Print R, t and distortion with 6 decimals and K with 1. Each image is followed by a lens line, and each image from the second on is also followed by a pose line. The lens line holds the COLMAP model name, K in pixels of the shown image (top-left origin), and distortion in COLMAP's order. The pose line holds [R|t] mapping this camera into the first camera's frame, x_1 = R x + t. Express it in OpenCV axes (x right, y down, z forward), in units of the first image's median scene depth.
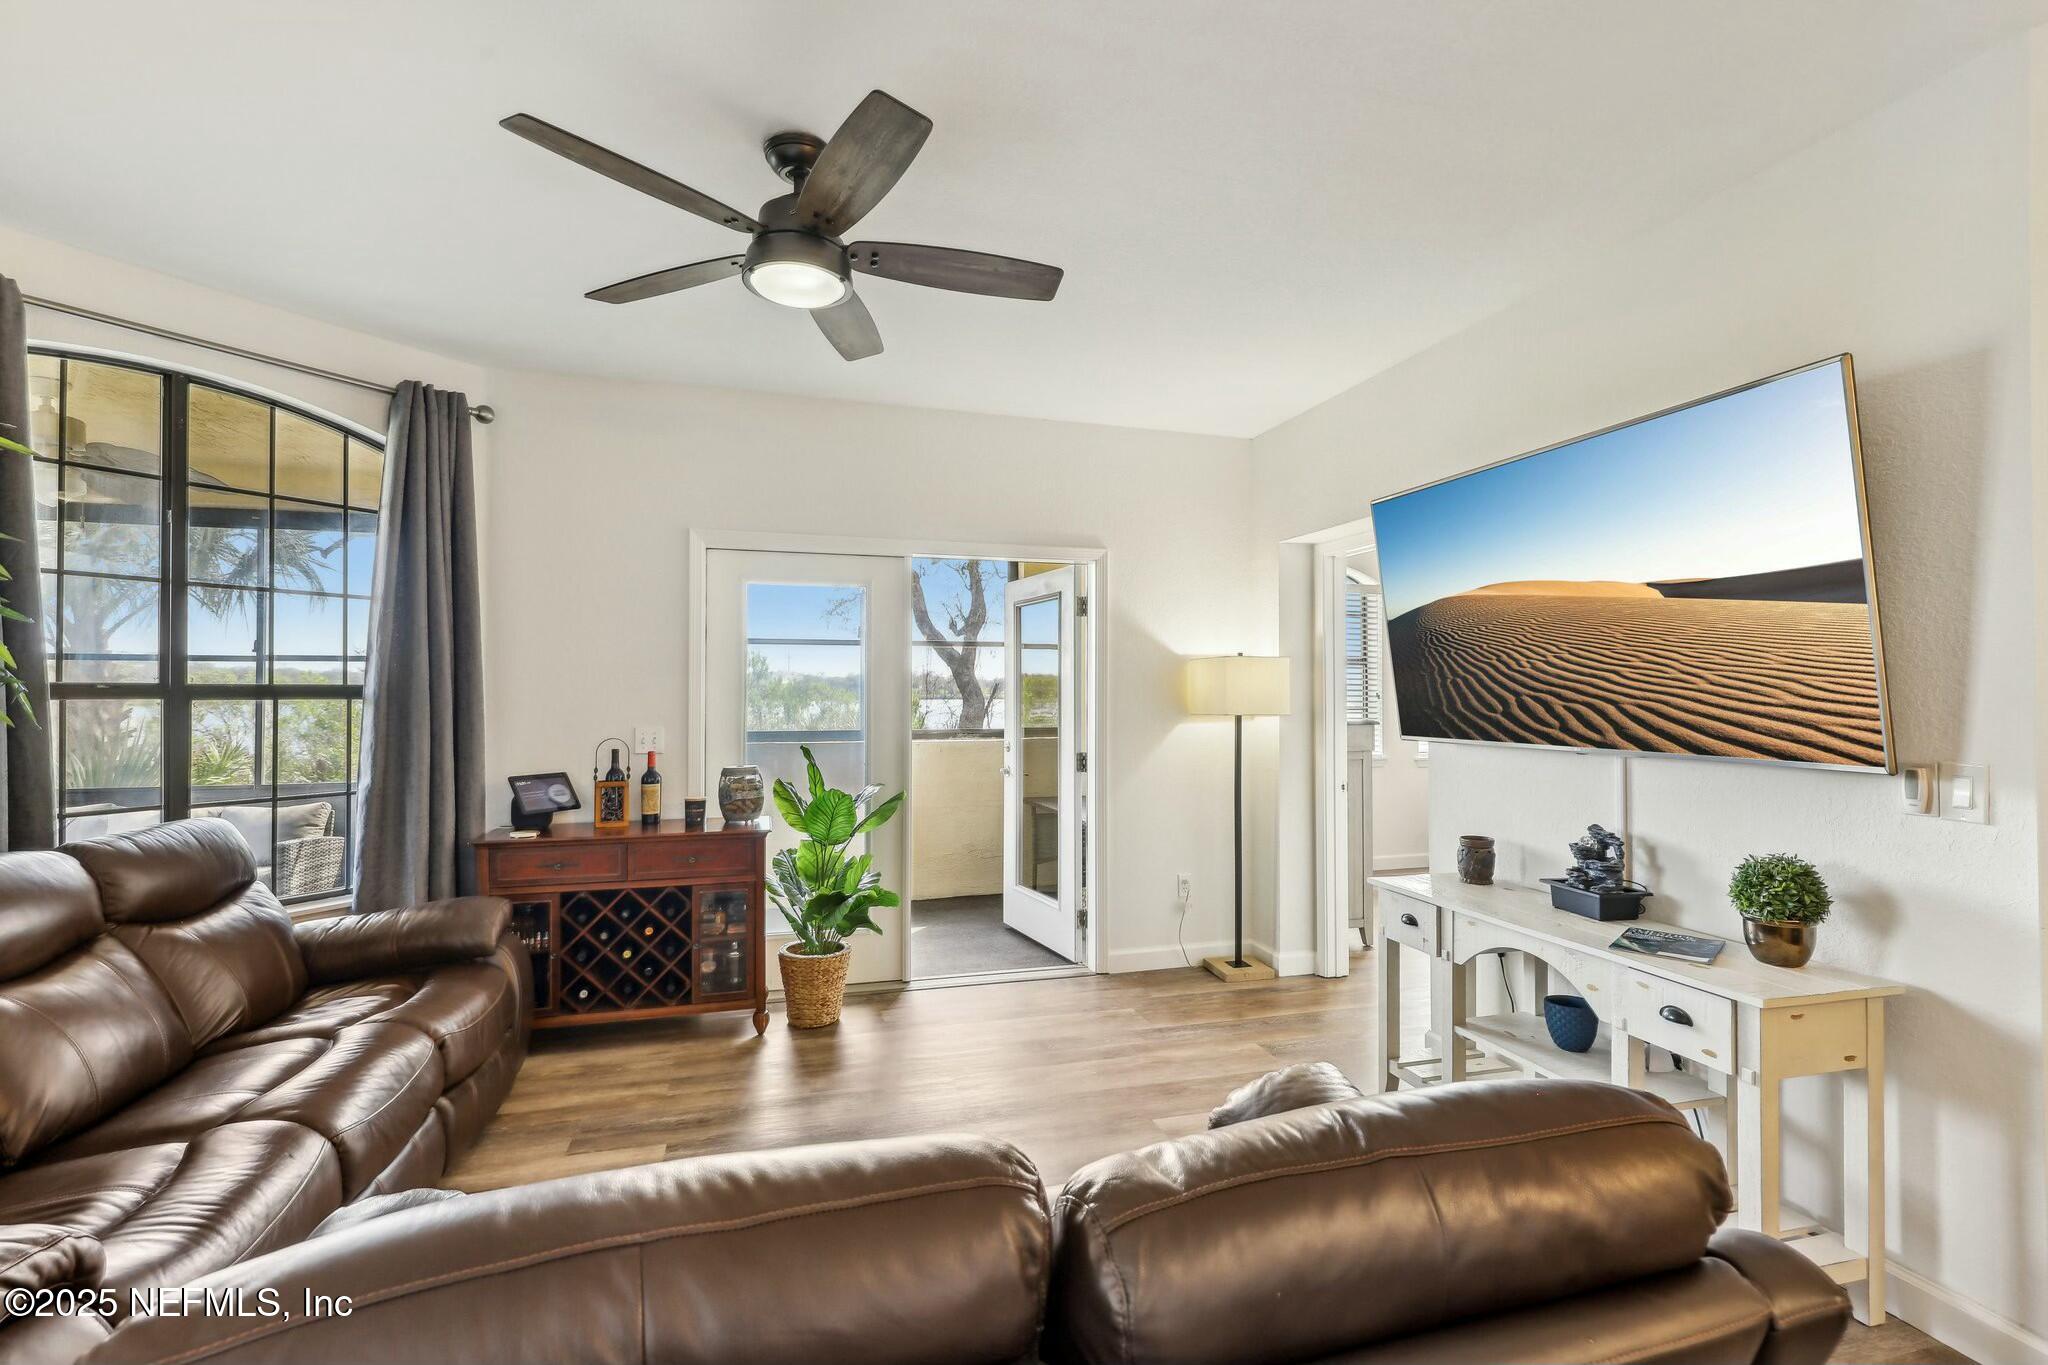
lens RADIAL K [[921.0, 0, 1034.0], [0, 921.0, 676.3], [0, 0, 1]] dist [0.007737, -0.002027]
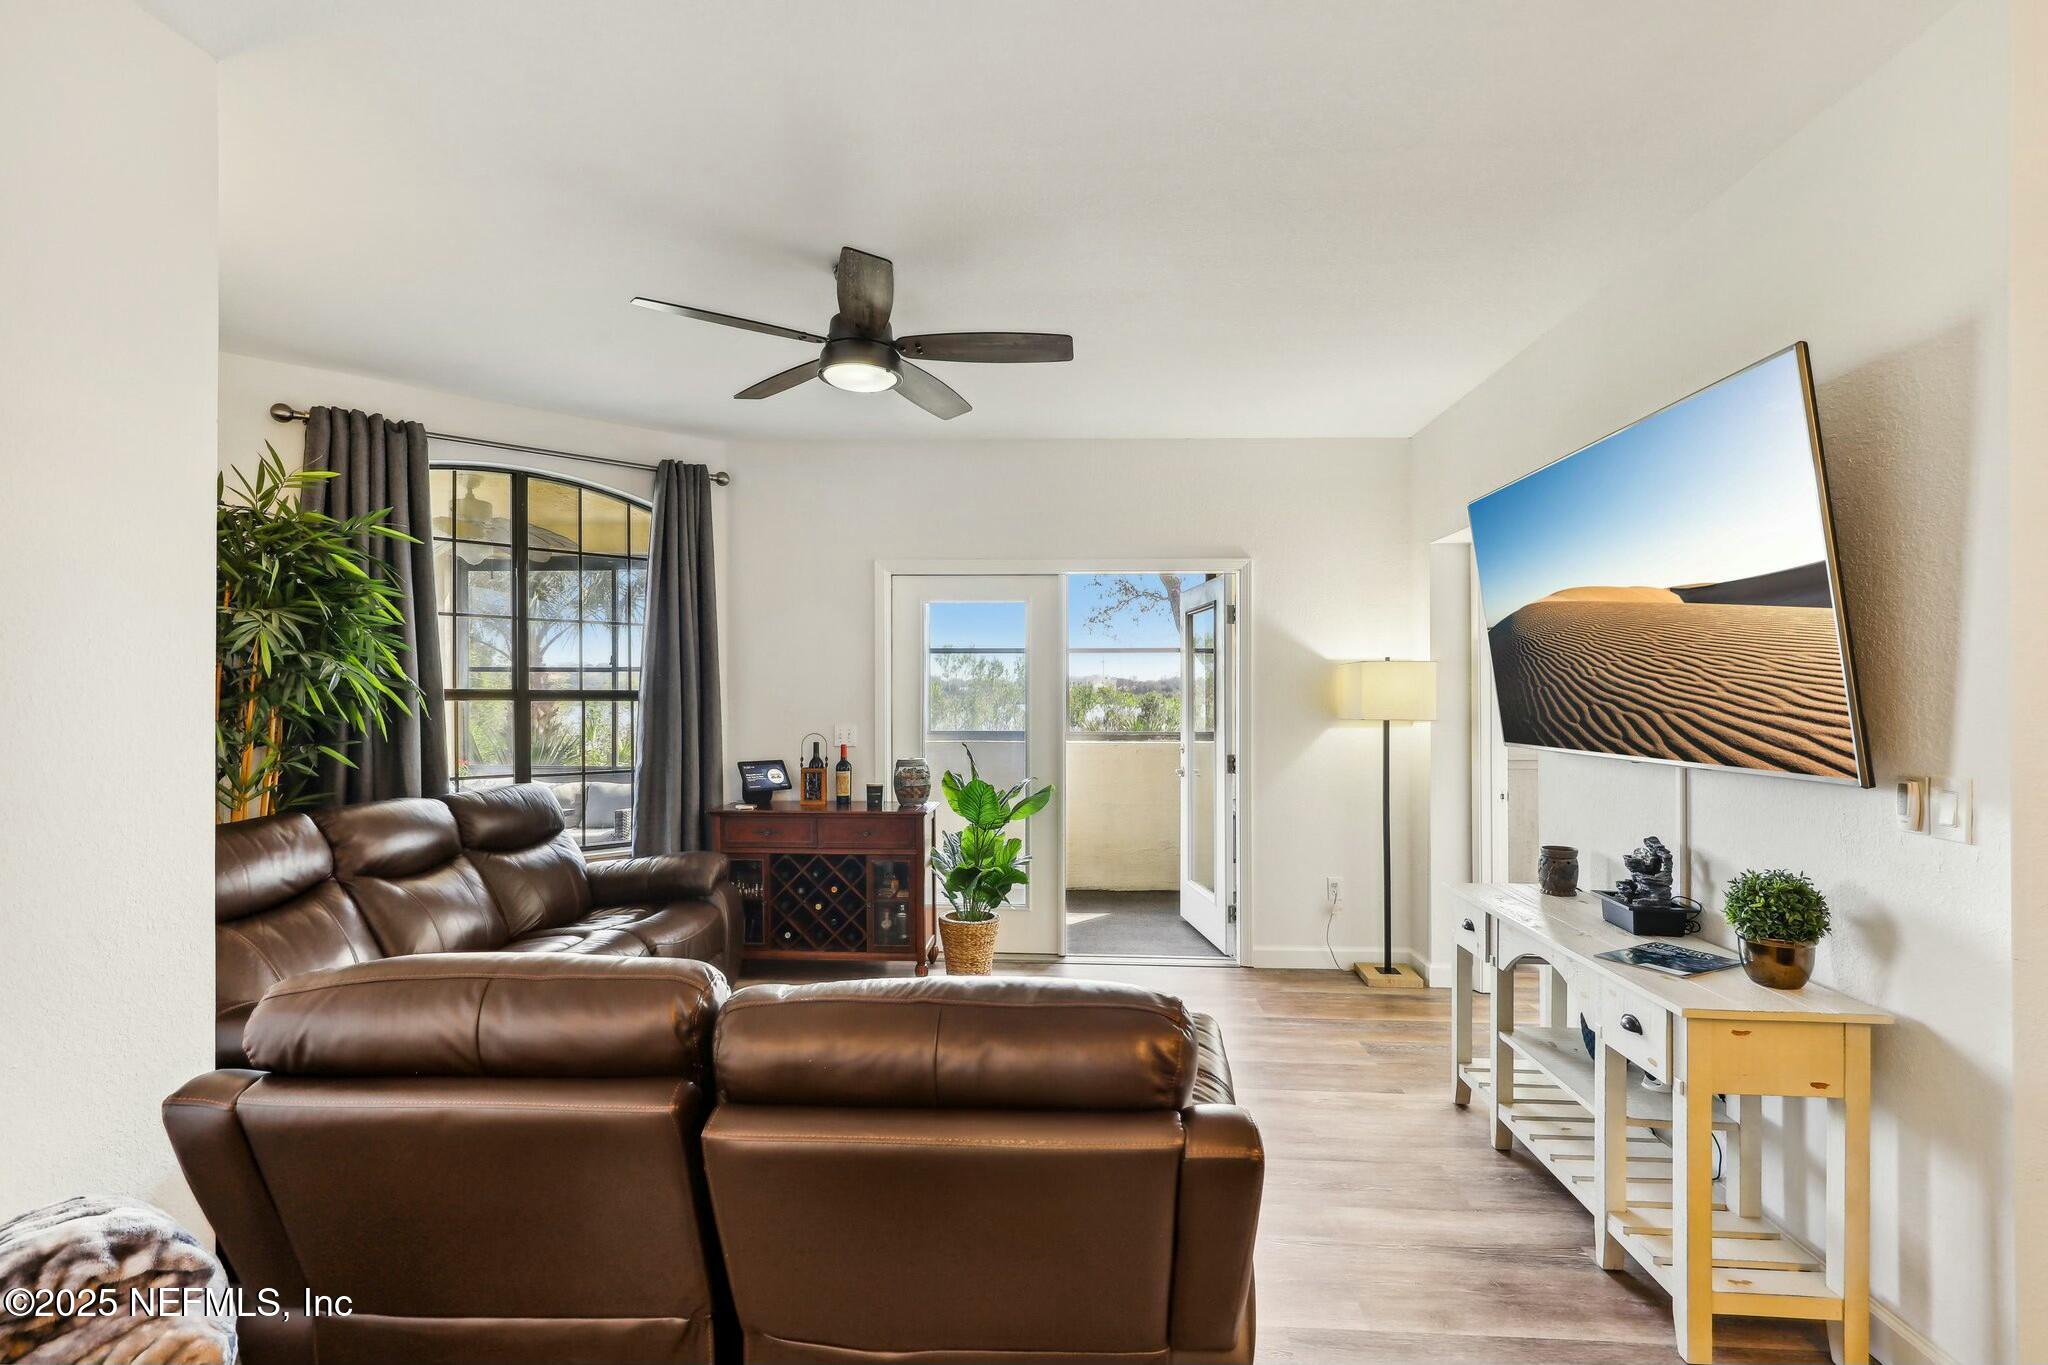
lens RADIAL K [[921.0, 0, 1027.3], [0, 921.0, 688.9], [0, 0, 1]] dist [0.007737, -0.002027]
pose [[0.948102, 0.000247, -0.317966, 0.258735], [0.003010, 0.999948, 0.009751, -0.003942], [0.317952, -0.010202, 0.948052, -0.098102]]
